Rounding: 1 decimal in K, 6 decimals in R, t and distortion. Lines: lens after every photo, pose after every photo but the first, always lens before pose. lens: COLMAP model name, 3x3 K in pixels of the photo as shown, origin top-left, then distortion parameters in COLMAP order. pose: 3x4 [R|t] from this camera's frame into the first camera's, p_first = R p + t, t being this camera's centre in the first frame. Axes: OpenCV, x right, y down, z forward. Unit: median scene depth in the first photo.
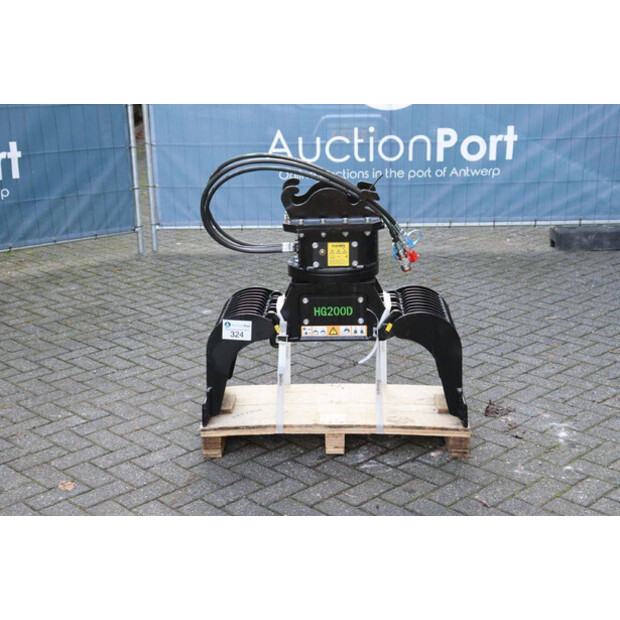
lens RADIAL K [[960.5, 0, 310.0], [0, 960.5, 310.0], [0, 0, 1]] dist [0.108940, 0.107720]
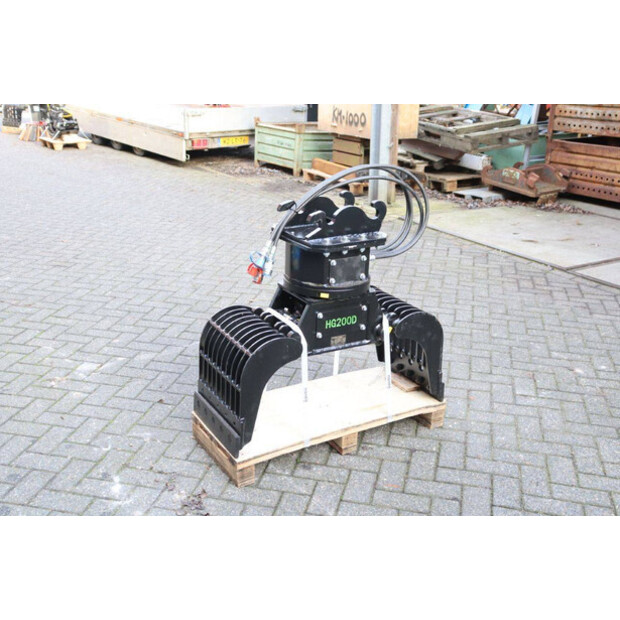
lens RADIAL K [[708.8, 0, 299.1], [0, 708.8, 310.2], [0, 0, 1]] dist [0.000184, -0.004400]
pose [[-0.849096, 0.178694, -0.497096, 0.441624], [-0.153775, 0.816672, 0.556238, -0.445143], [0.505360, 0.548740, -0.665954, 1.524037]]
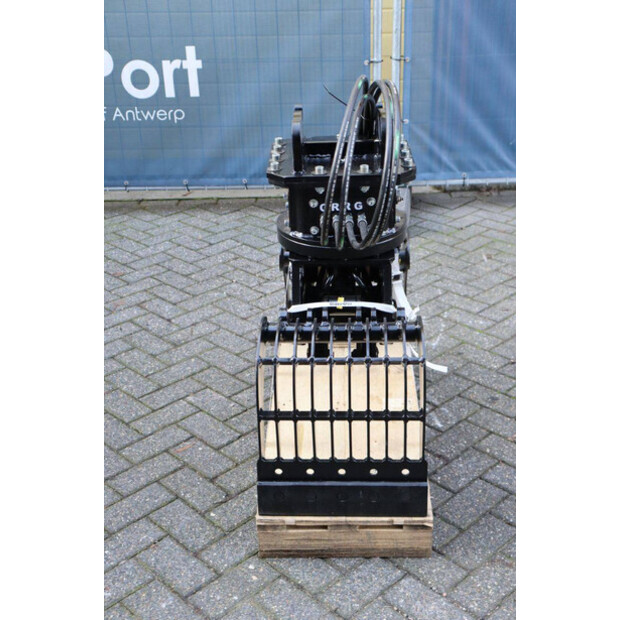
lens RADIAL K [[890.6, 0, 310.0], [0, 890.6, 310.0], [0, 0, 1]] dist [0.081450, 0.115178]
pose [[0.005694, -0.404909, 0.914339, -0.601242], [0.306279, 0.871117, 0.383861, -0.251967], [-0.951925, 0.277857, 0.128975, 0.957328]]
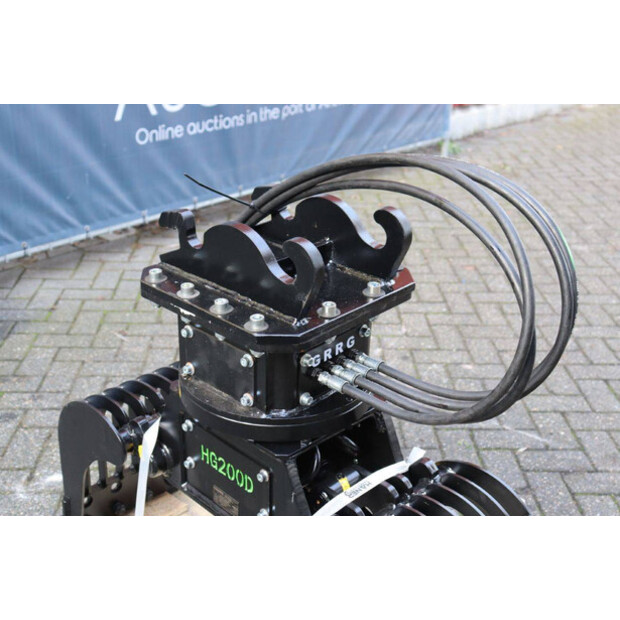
lens RADIAL K [[817.0, 0, 296.6], [0, 817.0, 338.8], [0, 0, 1]] dist [0.060726, 0.015983]
pose [[-0.724827, -0.307104, 0.616696, -0.217309], [0.186944, 0.773886, 0.605105, -0.294175], [-0.663082, 0.553884, -0.503522, 1.182915]]
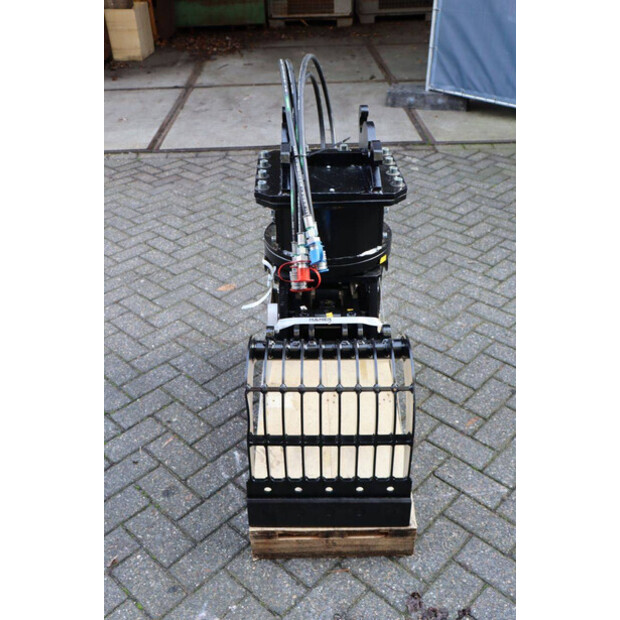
lens RADIAL K [[639.4, 0, 310.0], [0, 639.4, 310.0], [0, 0, 1]] dist [-0.053280, -0.004028]
pose [[0.034523, 0.541742, -0.839835, 0.455412], [-0.264369, 0.815352, 0.515082, -0.246388], [0.963803, 0.204244, 0.171369, 0.918729]]
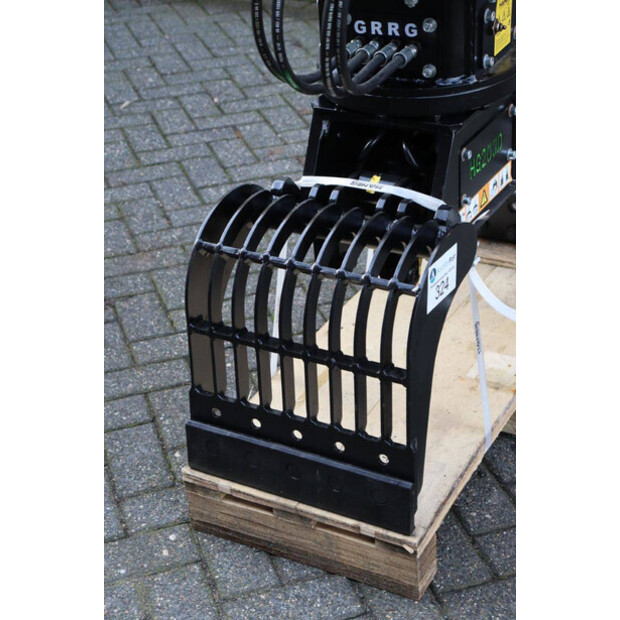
lens RADIAL K [[1260.8, 0, 310.0], [0, 1260.8, 310.0], [0, 0, 1]] dist [0.339292, 0.054601]
pose [[0.448784, -0.441469, 0.776980, -0.507152], [0.291039, 0.894257, 0.340000, -0.160448], [-0.844920, 0.073545, 0.529813, 0.741283]]
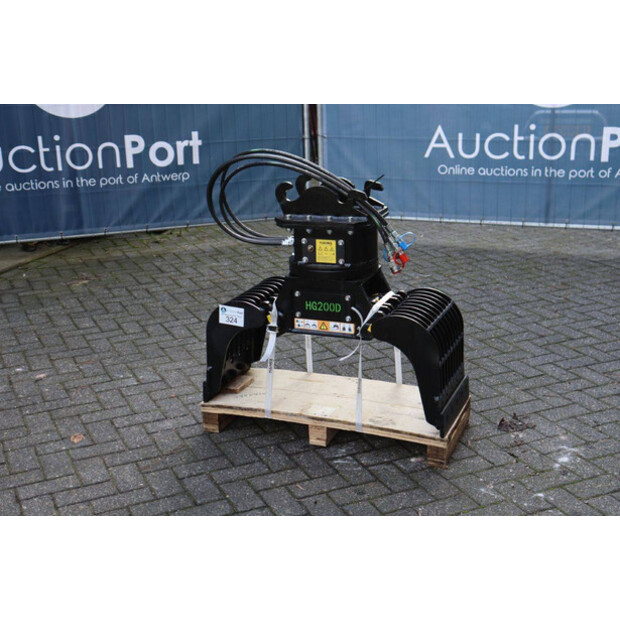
lens RADIAL K [[890.6, 0, 310.0], [0, 890.6, 310.0], [0, 0, 1]] dist [0.081450, 0.115178]
pose [[0.939888, 0.094787, -0.328065, 0.315762], [-0.087017, 0.995470, 0.038321, -0.029597], [0.330211, -0.007471, 0.943878, 0.101070]]
